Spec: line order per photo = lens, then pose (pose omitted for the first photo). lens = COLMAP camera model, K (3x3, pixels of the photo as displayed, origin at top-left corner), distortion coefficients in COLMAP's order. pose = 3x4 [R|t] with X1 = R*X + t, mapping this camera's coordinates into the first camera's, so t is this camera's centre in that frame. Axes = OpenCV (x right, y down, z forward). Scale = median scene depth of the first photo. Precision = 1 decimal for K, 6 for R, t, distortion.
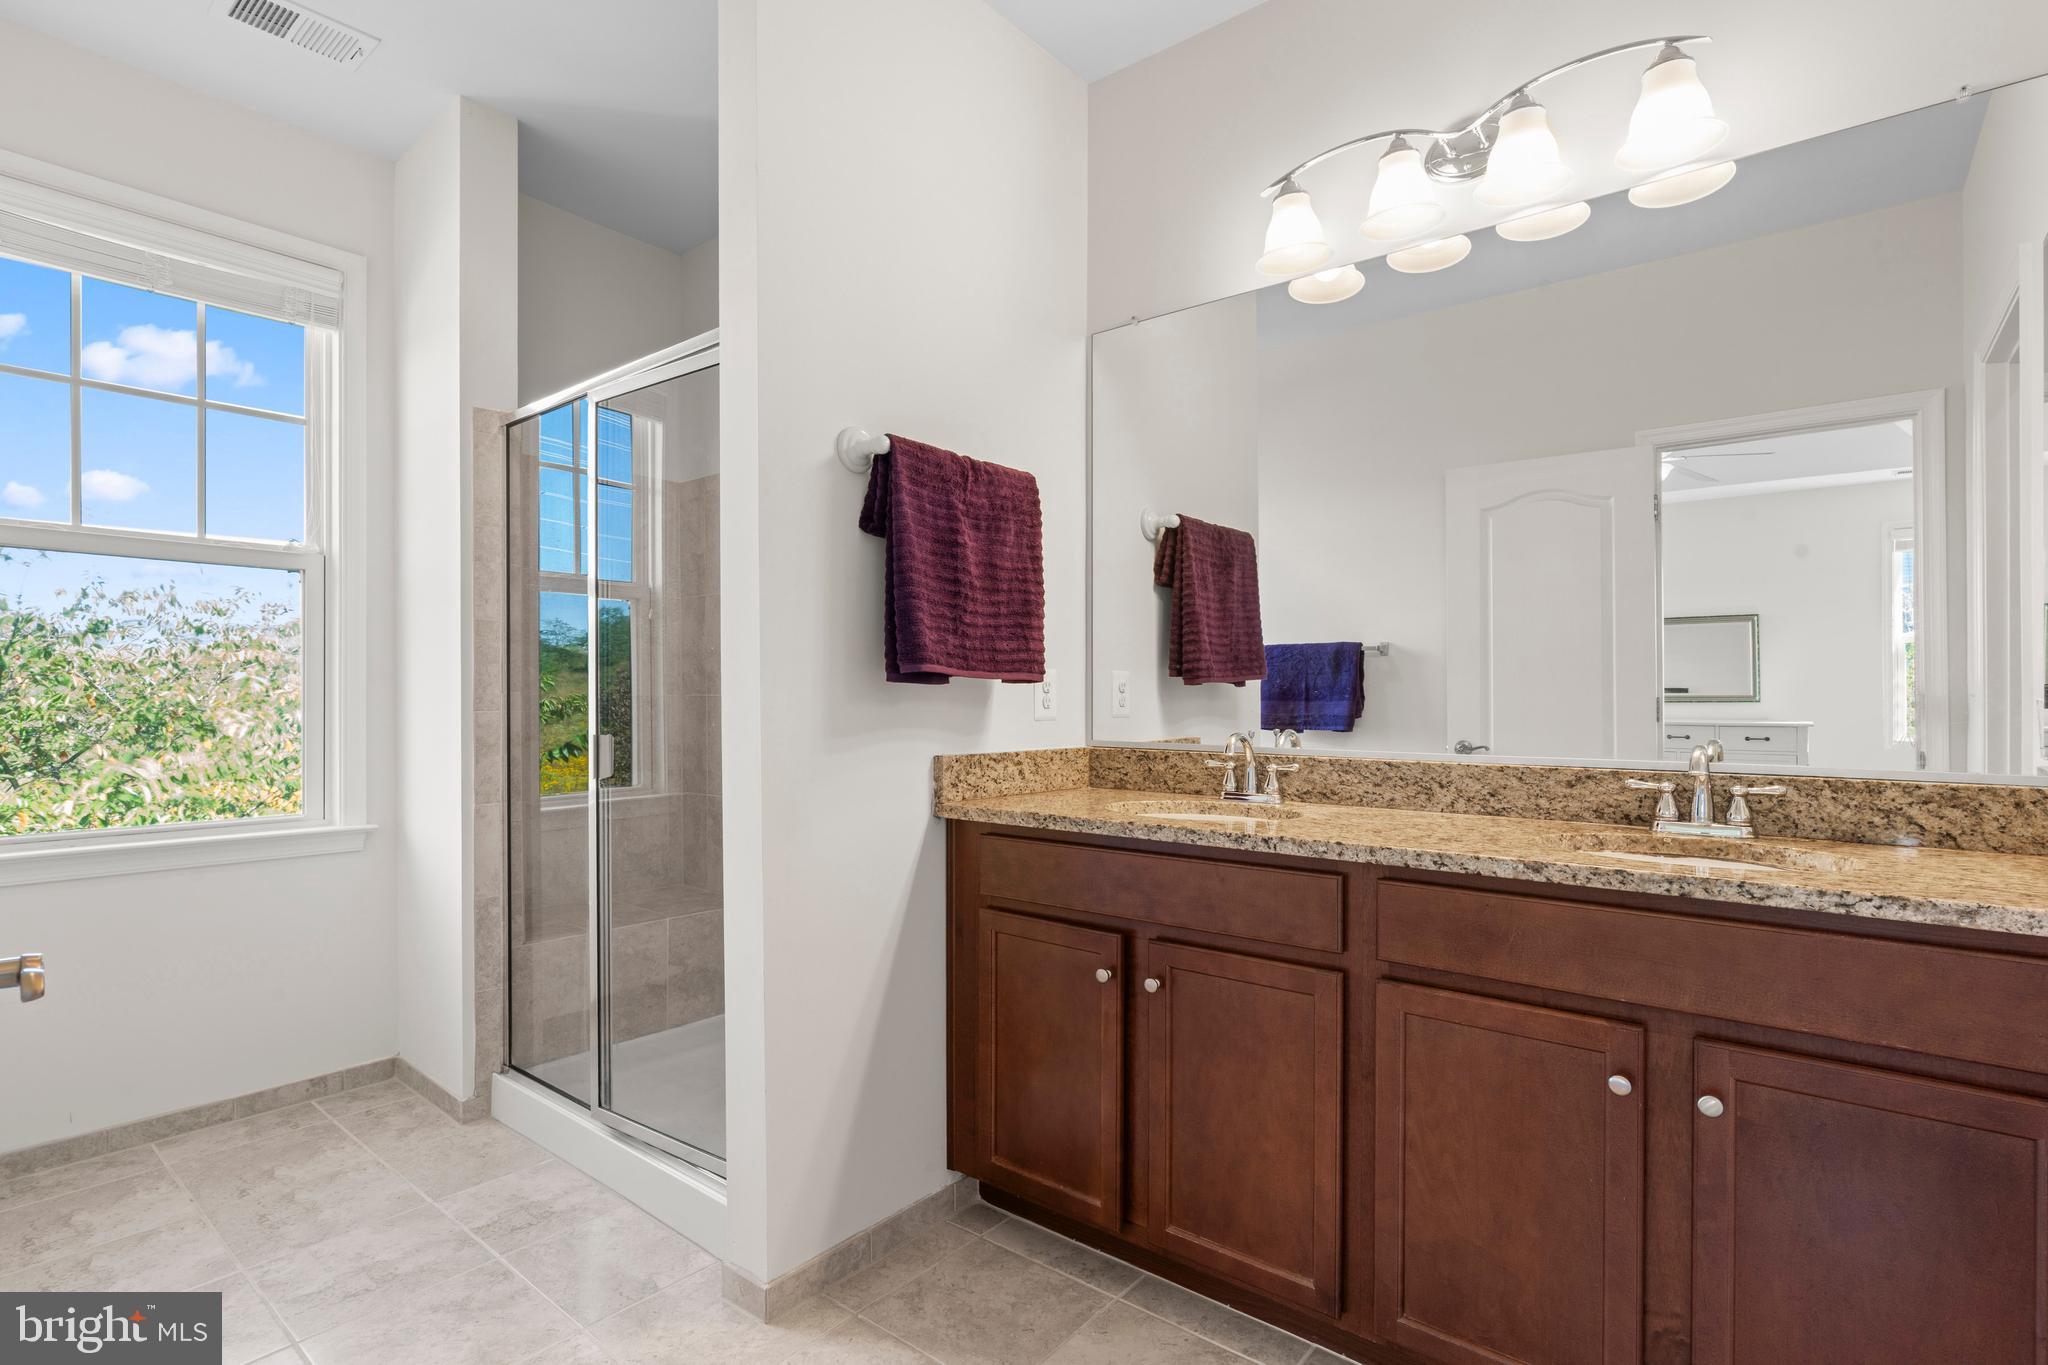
lens RADIAL K [[991.5, 0, 1019.3], [0, 991.5, 701.9], [0, 0, 1]] dist [-0.003938, -0.000452]
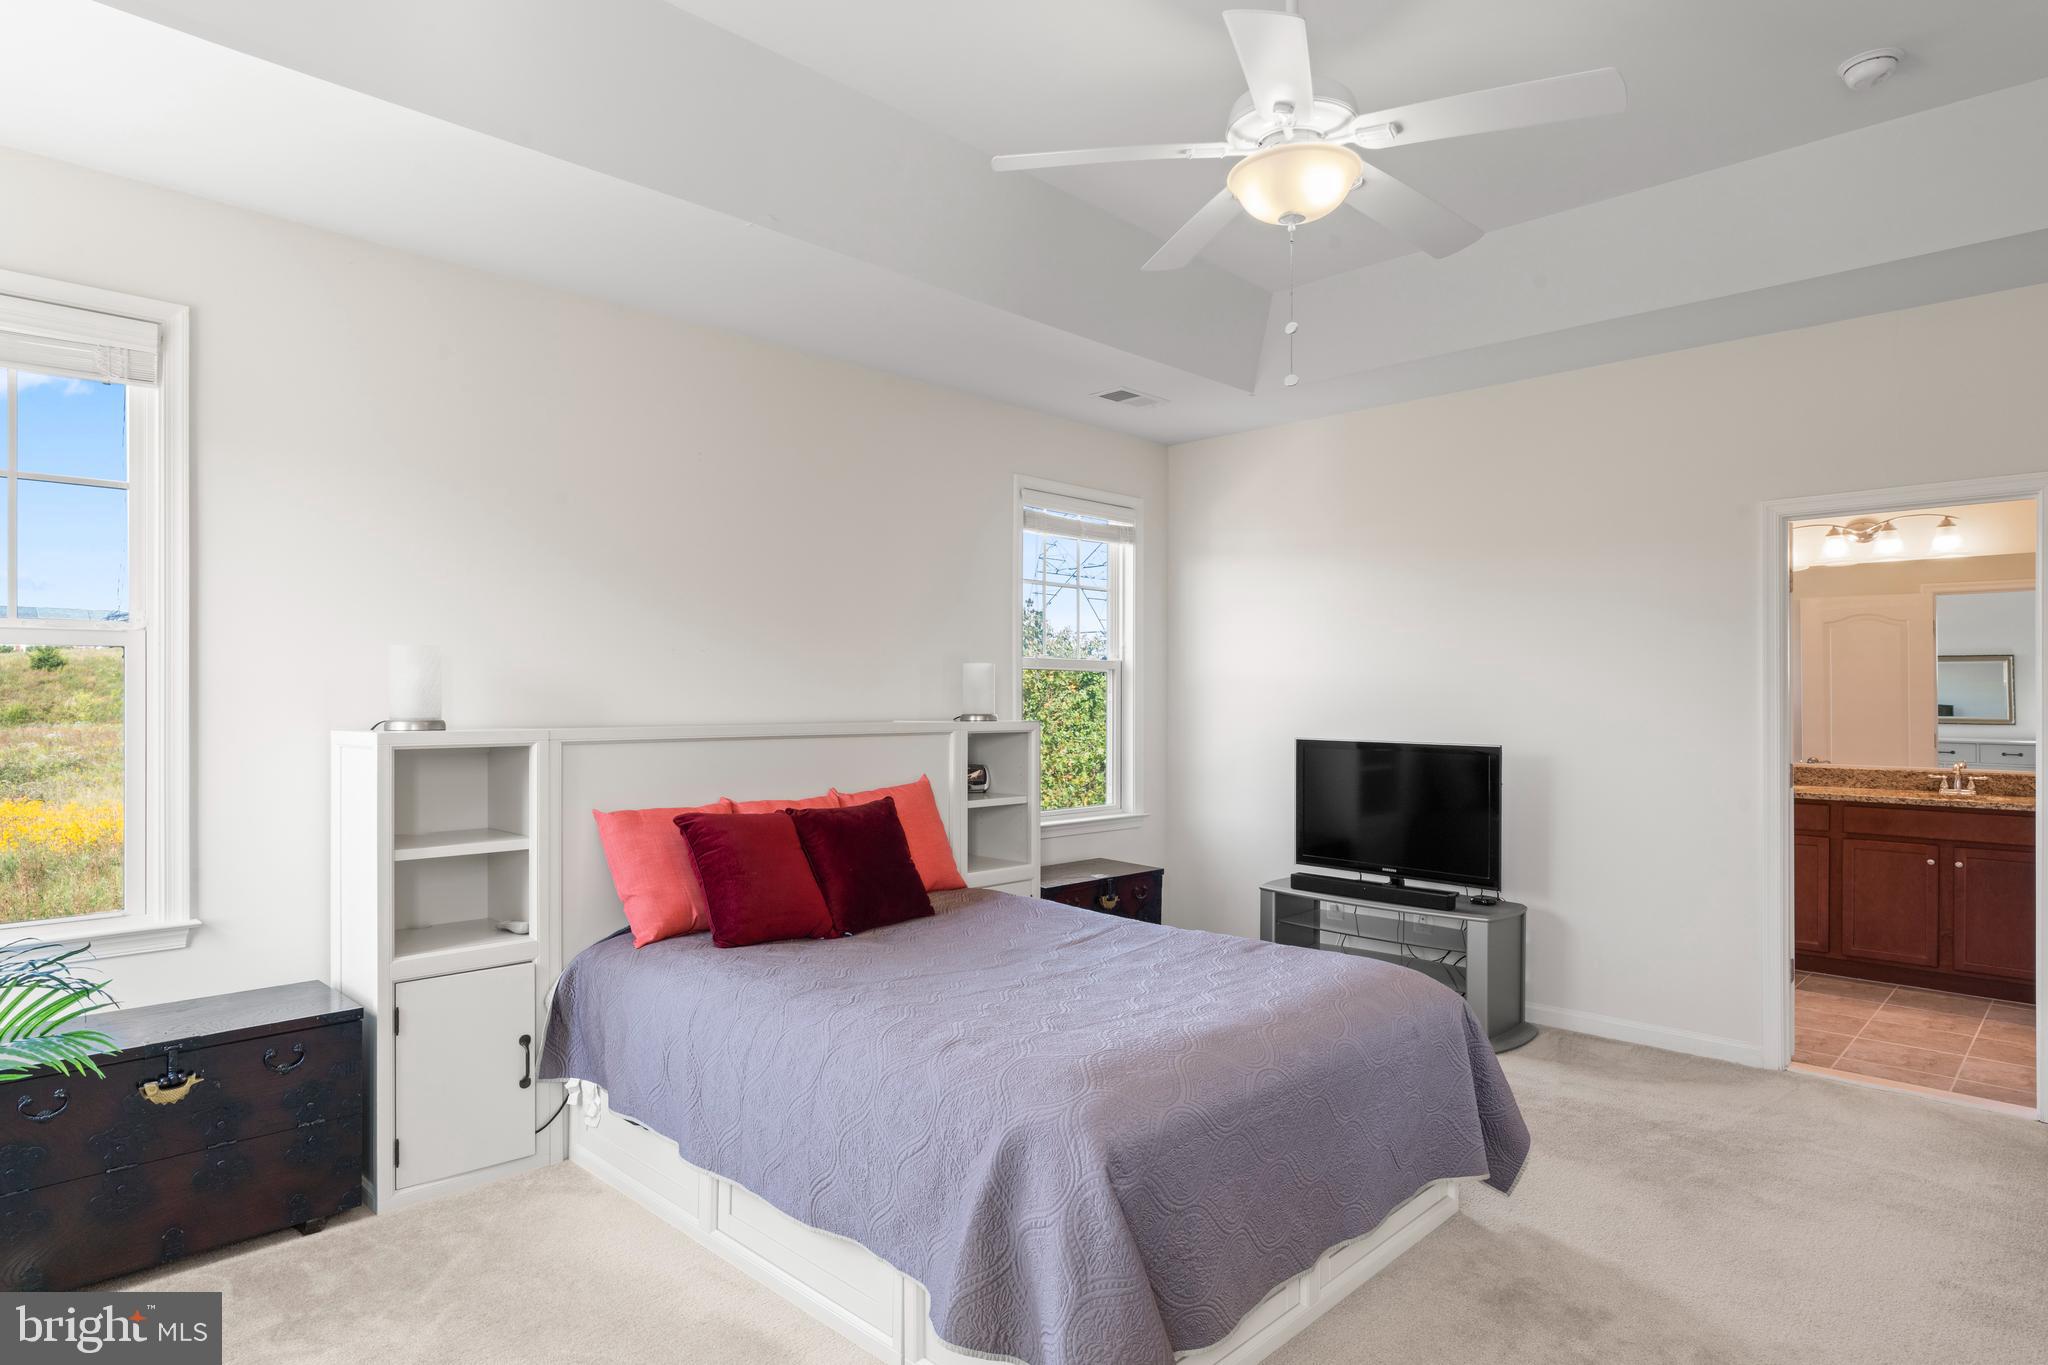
lens RADIAL K [[1145.5, 0, 1022.4], [0, 1145.5, 701.1], [0, 0, 1]] dist [0.001890, 0.001063]
pose [[0.996199, 0.002559, -0.087071, -1.624386], [-0.002508, 0.999997, 0.000692, -0.122941], [0.087073, -0.000471, 0.996202, -2.405284]]
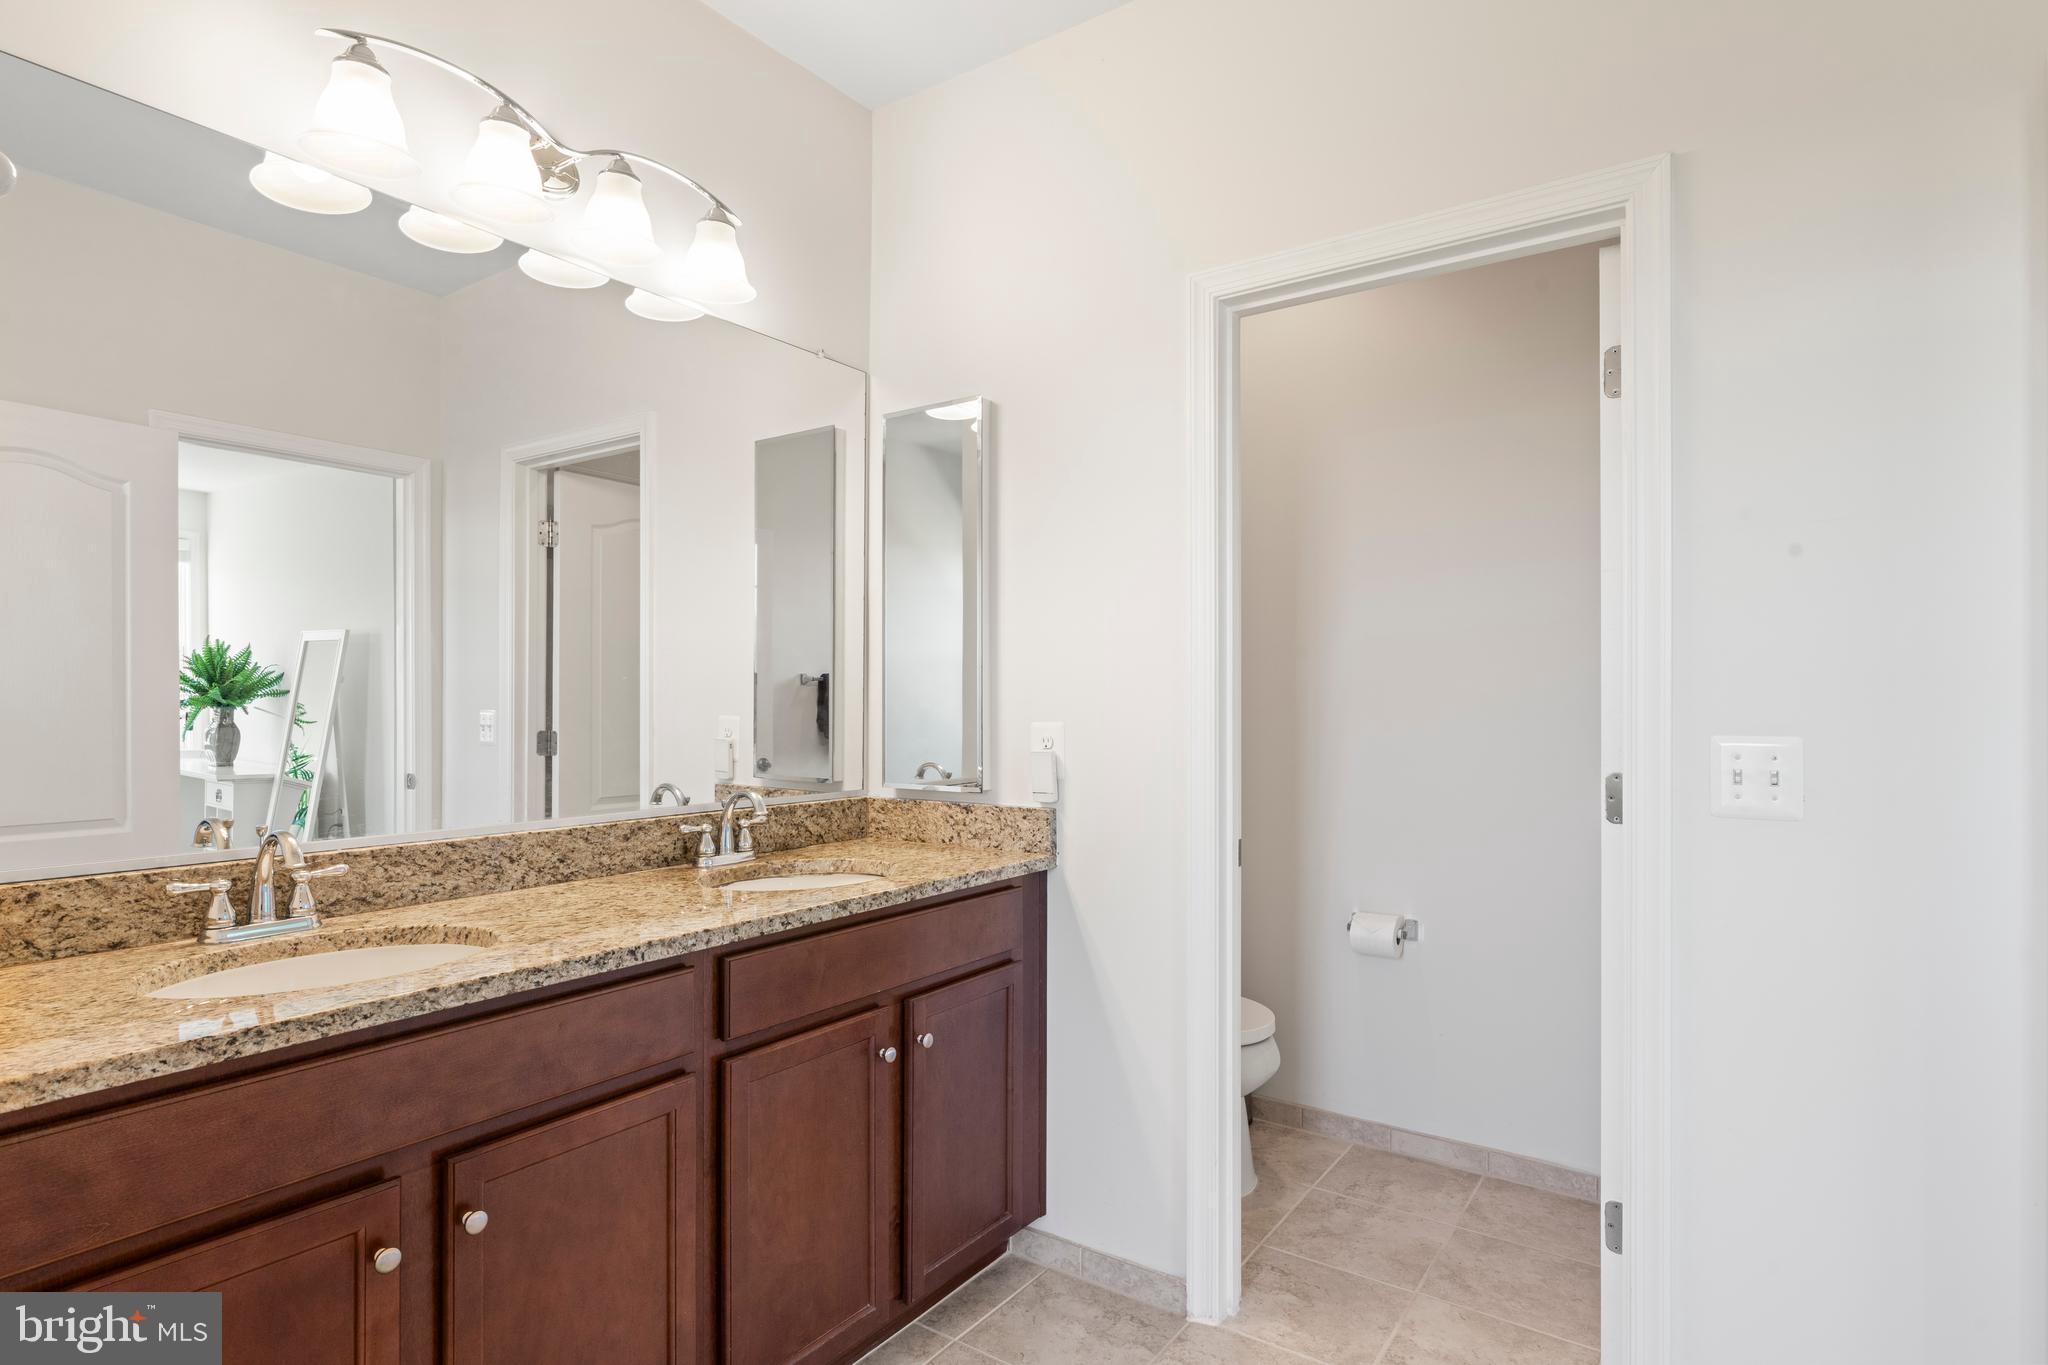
lens RADIAL K [[1061.6, 0, 1024.0], [0, 1061.6, 682.5], [0, 0, 1]] dist [-0.001702, -0.000159]
pose [[-0.075658, 0.013871, 0.997037, -0.612615], [0.000876, 0.999904, -0.013844, -0.066664], [-0.997133, -0.000174, -0.075663, 0.688503]]
